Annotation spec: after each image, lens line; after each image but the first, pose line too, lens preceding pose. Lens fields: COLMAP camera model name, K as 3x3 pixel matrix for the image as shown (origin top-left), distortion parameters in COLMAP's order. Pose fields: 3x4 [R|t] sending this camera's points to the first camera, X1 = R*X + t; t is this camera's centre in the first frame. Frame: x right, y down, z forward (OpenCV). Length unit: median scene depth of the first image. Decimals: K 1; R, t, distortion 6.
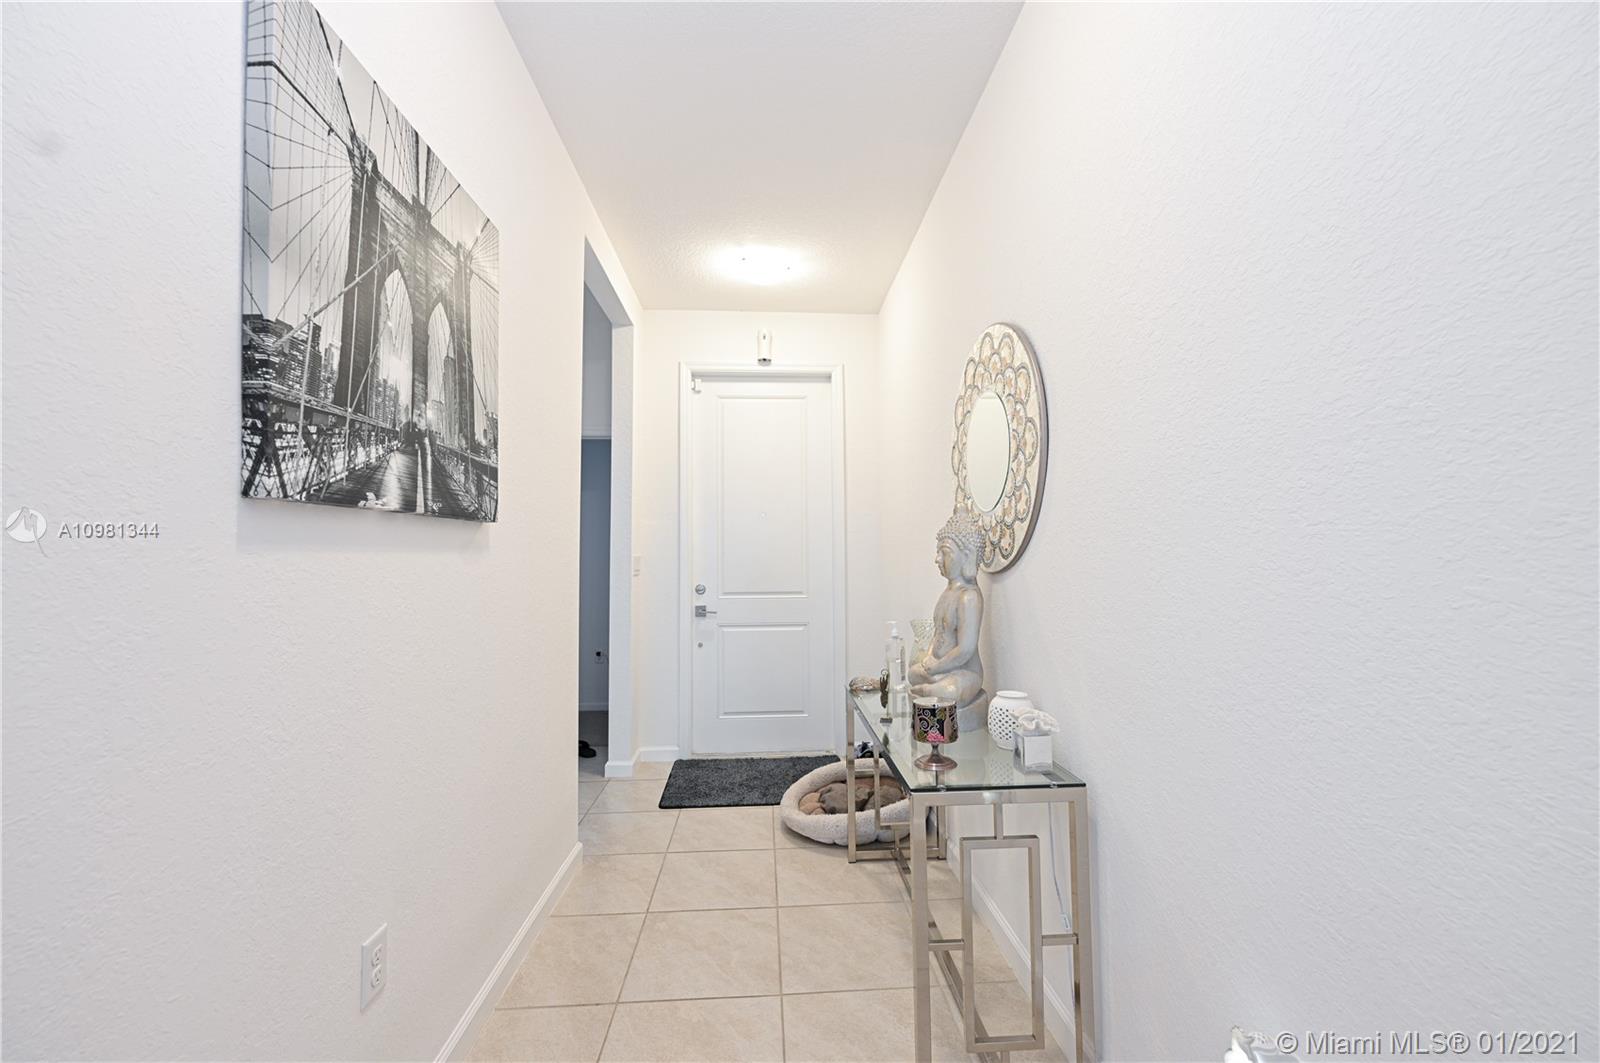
lens RADIAL K [[635.1, 0, 801.9], [0, 635.1, 534.3], [0, 0, 1]] dist [0.000000, -0.000189]
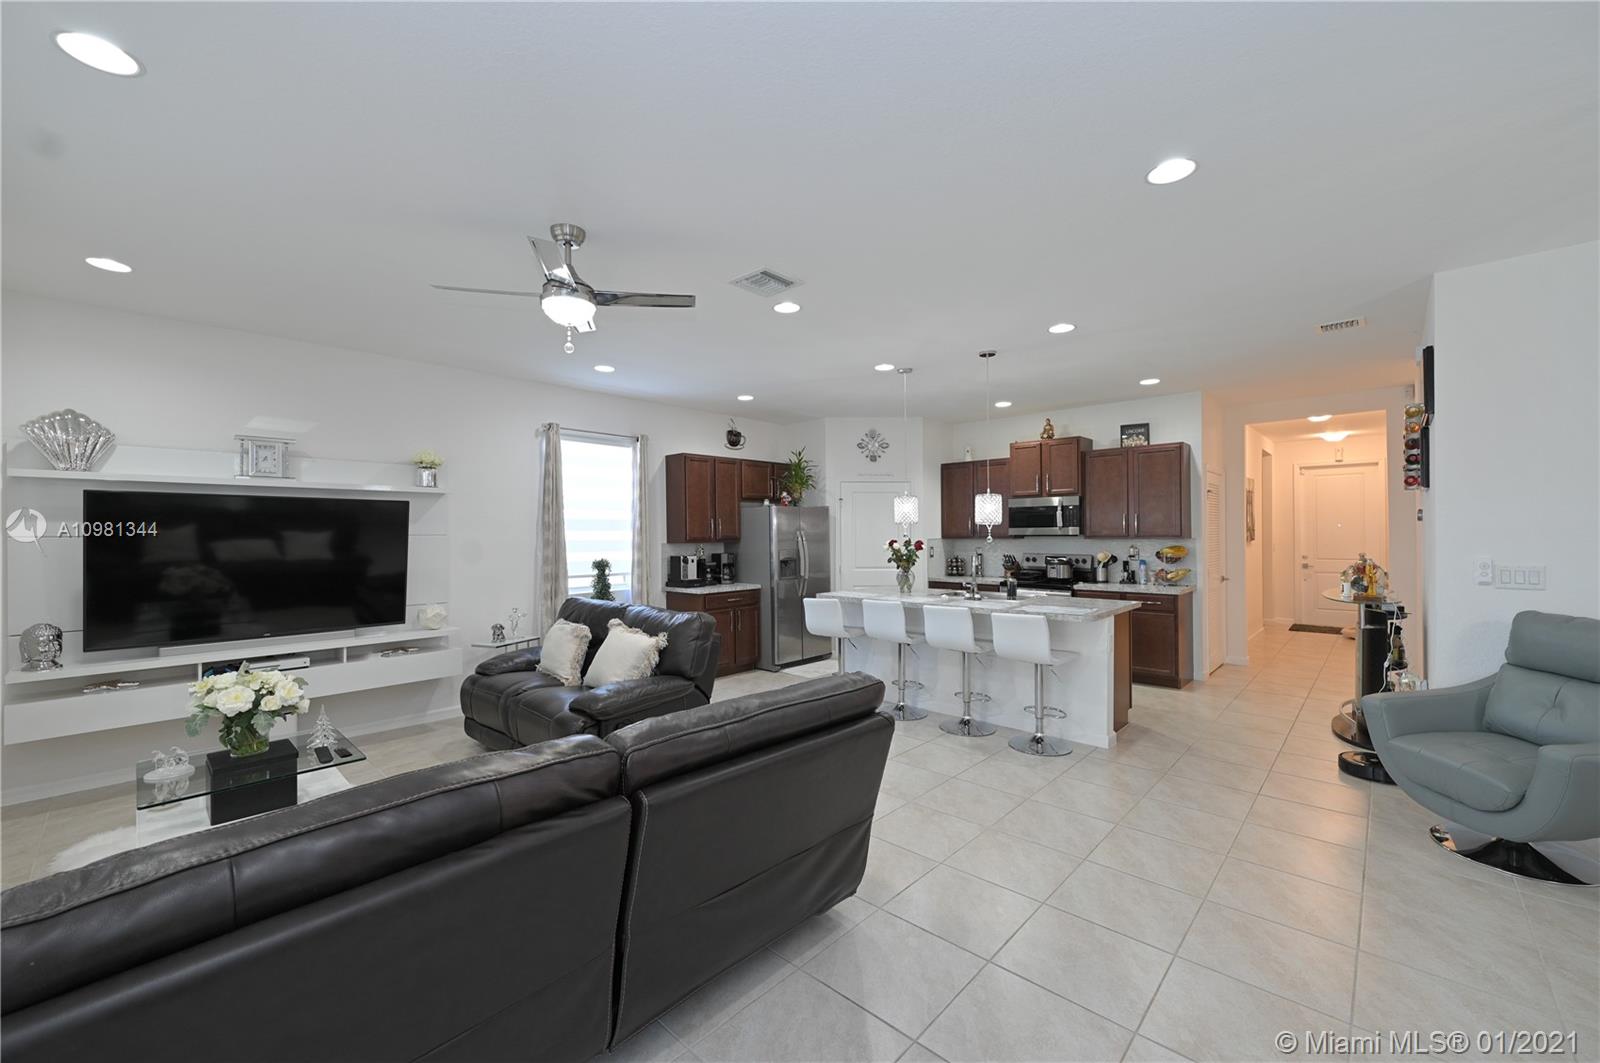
lens RADIAL K [[635.1, 0, 801.9], [0, 635.1, 534.3], [0, 0, 1]] dist [0.000000, -0.000189]
pose [[0.687843, 0.001962, -0.725857, 0.409221], [0.033606, 0.998838, 0.034545, -0.217861], [0.725081, -0.048154, 0.686977, -3.021298]]
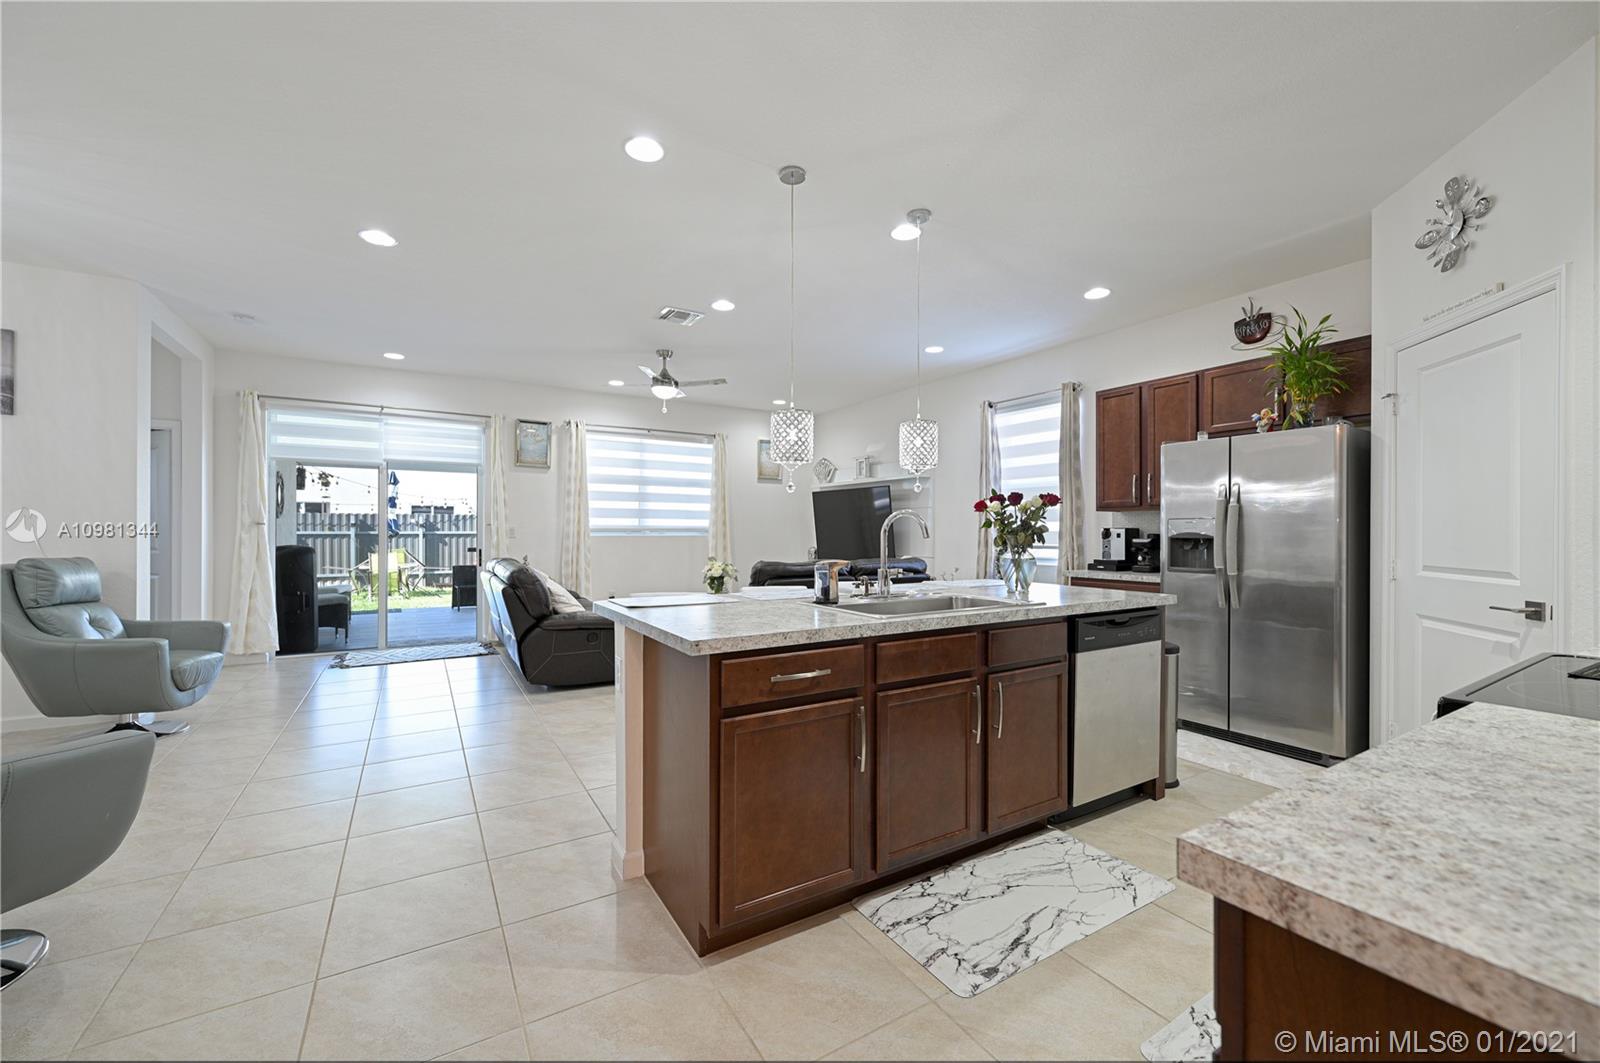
lens RADIAL K [[632.9, 0, 794.7], [0, 632.9, 532.0], [0, 0, 1]] dist [-0.003394, -0.000370]
pose [[-0.888377, 0.005545, -0.459081, -0.034299], [0.023236, 0.999189, -0.032895, -0.020680], [0.458527, -0.039890, -0.887785, -0.542725]]
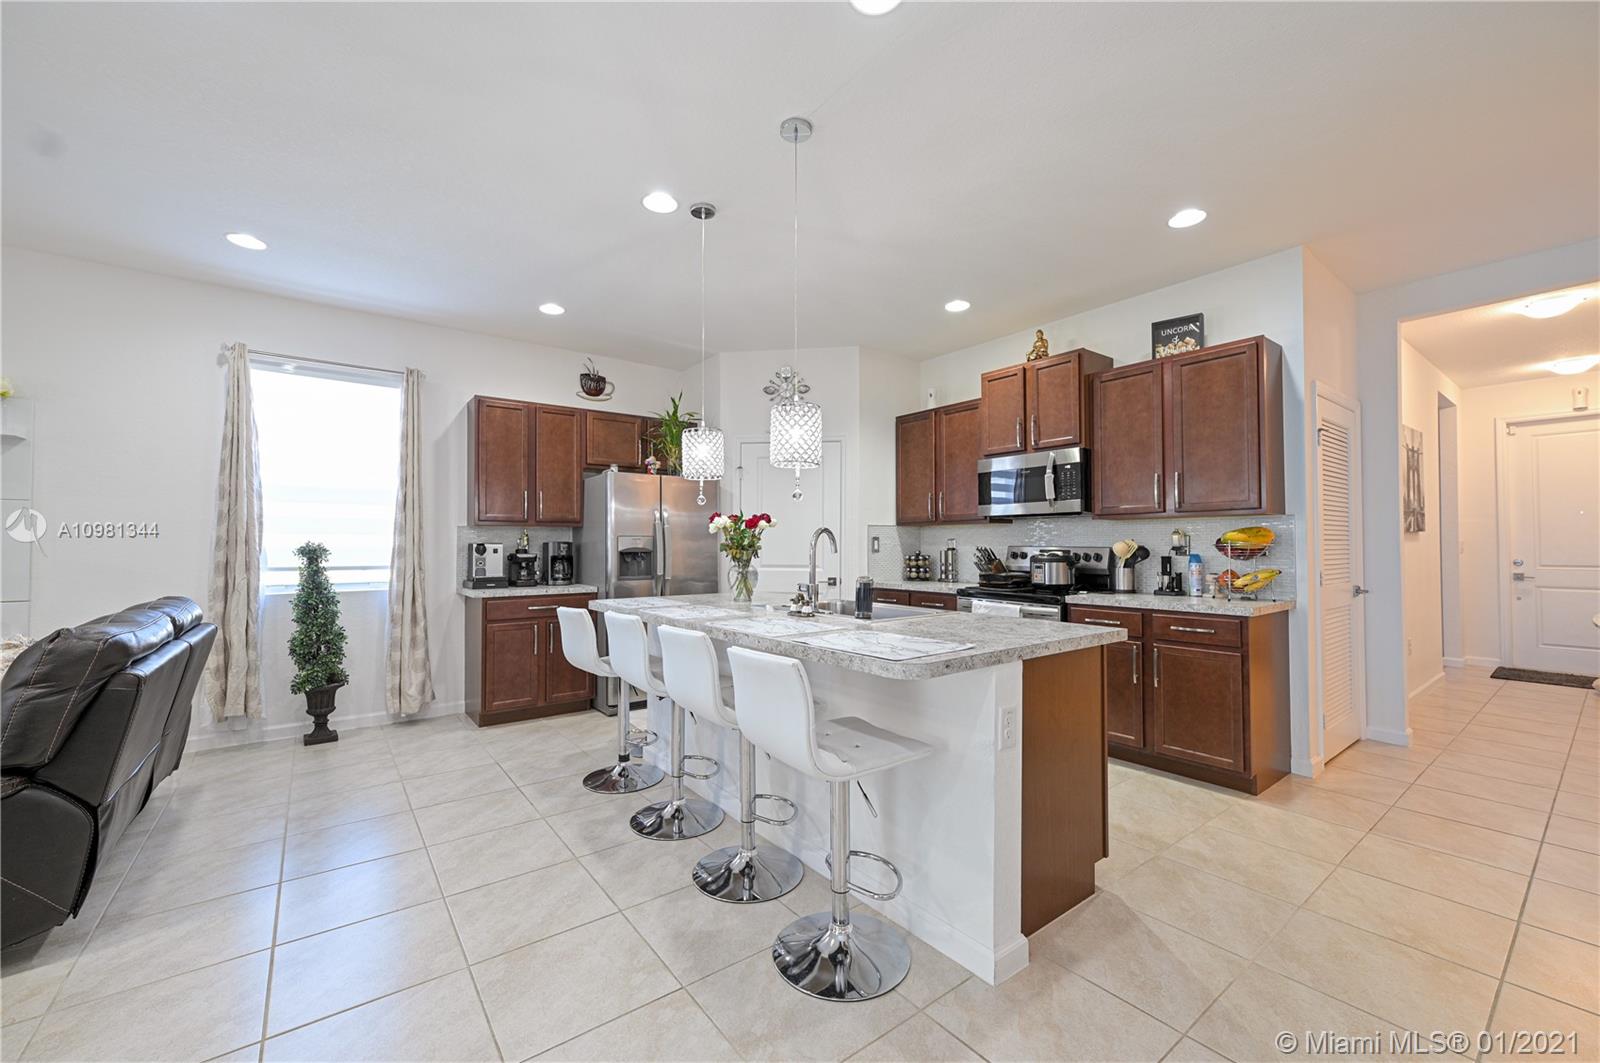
lens RADIAL K [[635.1, 0, 801.9], [0, 635.1, 534.3], [0, 0, 1]] dist [0.000000, -0.000189]
pose [[0.557354, -0.009460, -0.830221, 0.226009], [0.032787, 0.999406, 0.010623, -0.083223], [0.829627, -0.033141, 0.557333, -1.936985]]
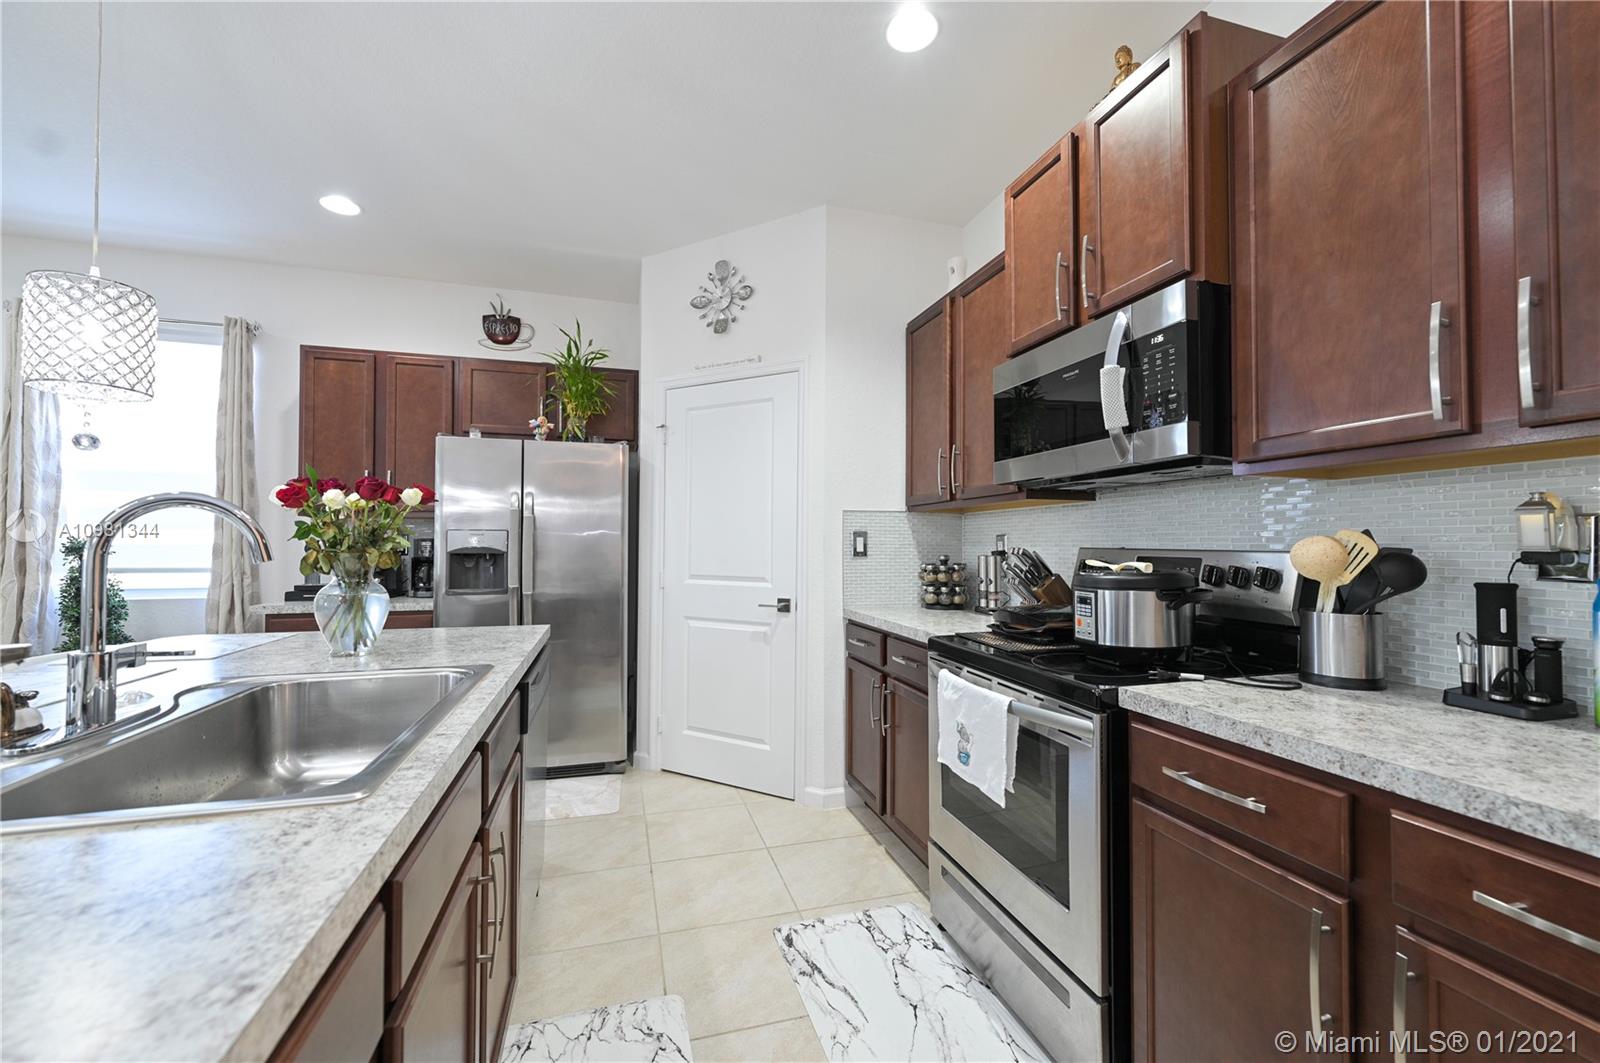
lens RADIAL K [[635.1, 0, 801.9], [0, 635.1, 534.3], [0, 0, 1]] dist [0.000000, -0.000189]
pose [[0.223785, -0.011055, -0.974576, -0.172885], [0.036020, 0.999346, -0.003065, -0.042452], [0.973973, -0.034419, 0.224037, -1.047759]]
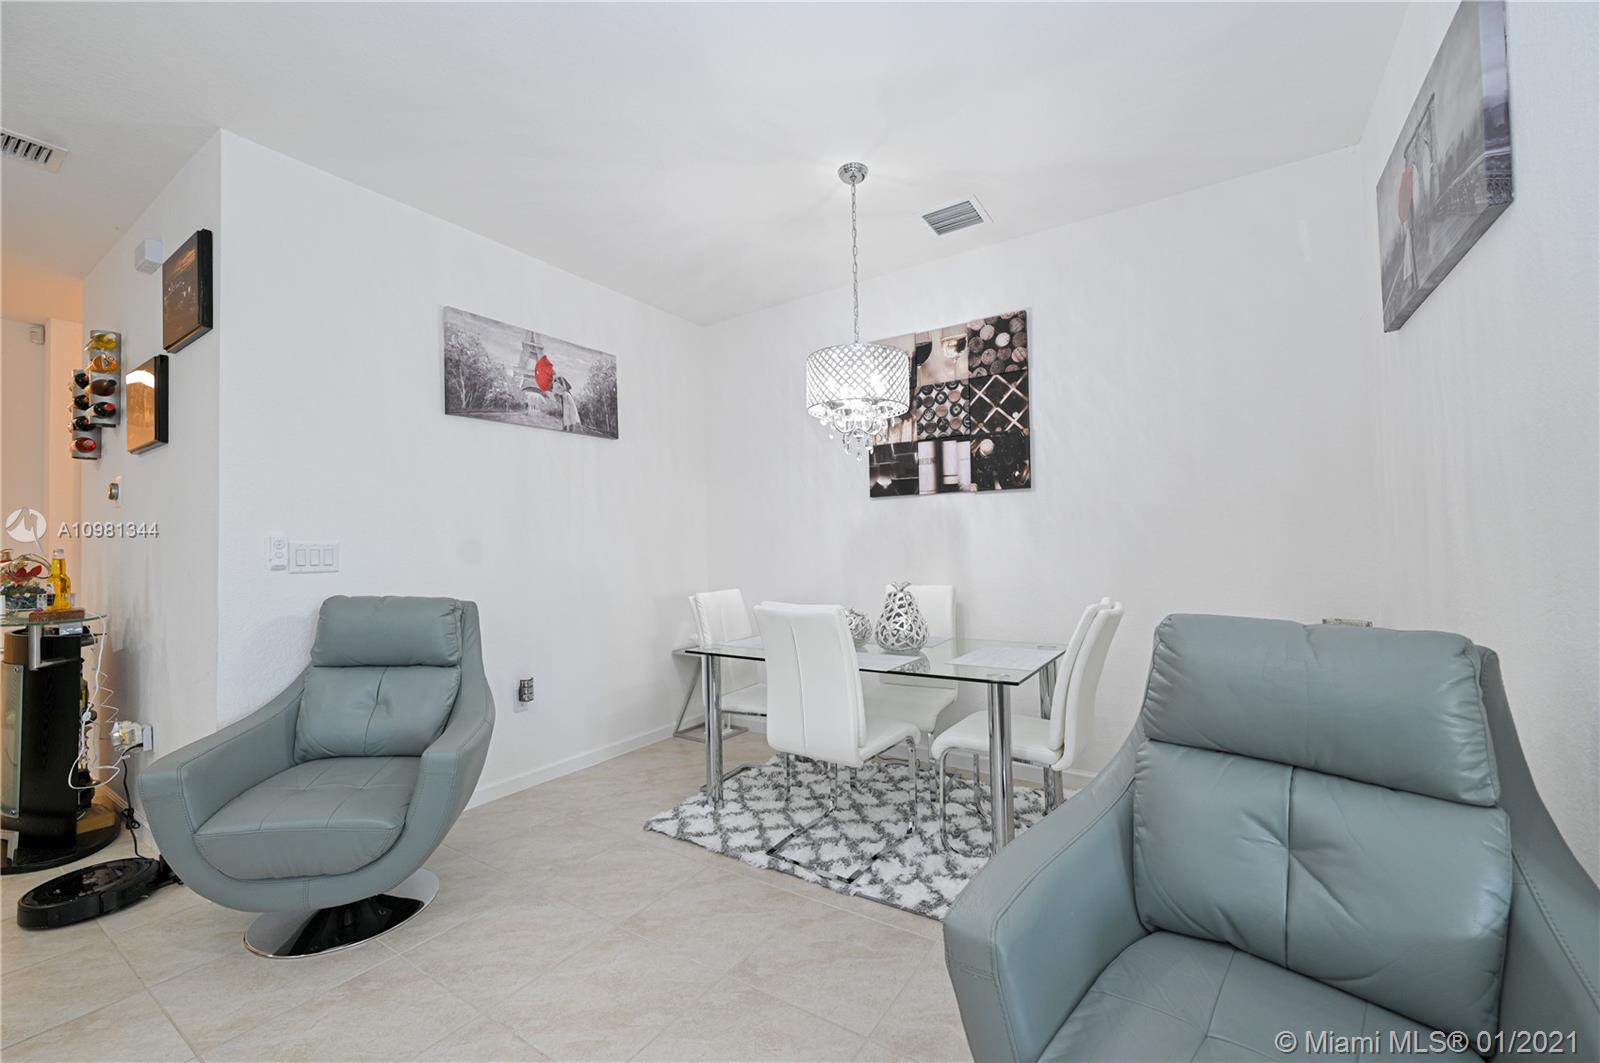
lens RADIAL K [[632.9, 0, 794.7], [0, 632.9, 532.0], [0, 0, 1]] dist [-0.003394, -0.000370]
pose [[0.602929, 0.014971, 0.797654, 0.154963], [-0.018675, 0.999815, -0.004649, -0.102576], [-0.797576, -0.012093, 0.603097, -2.404062]]
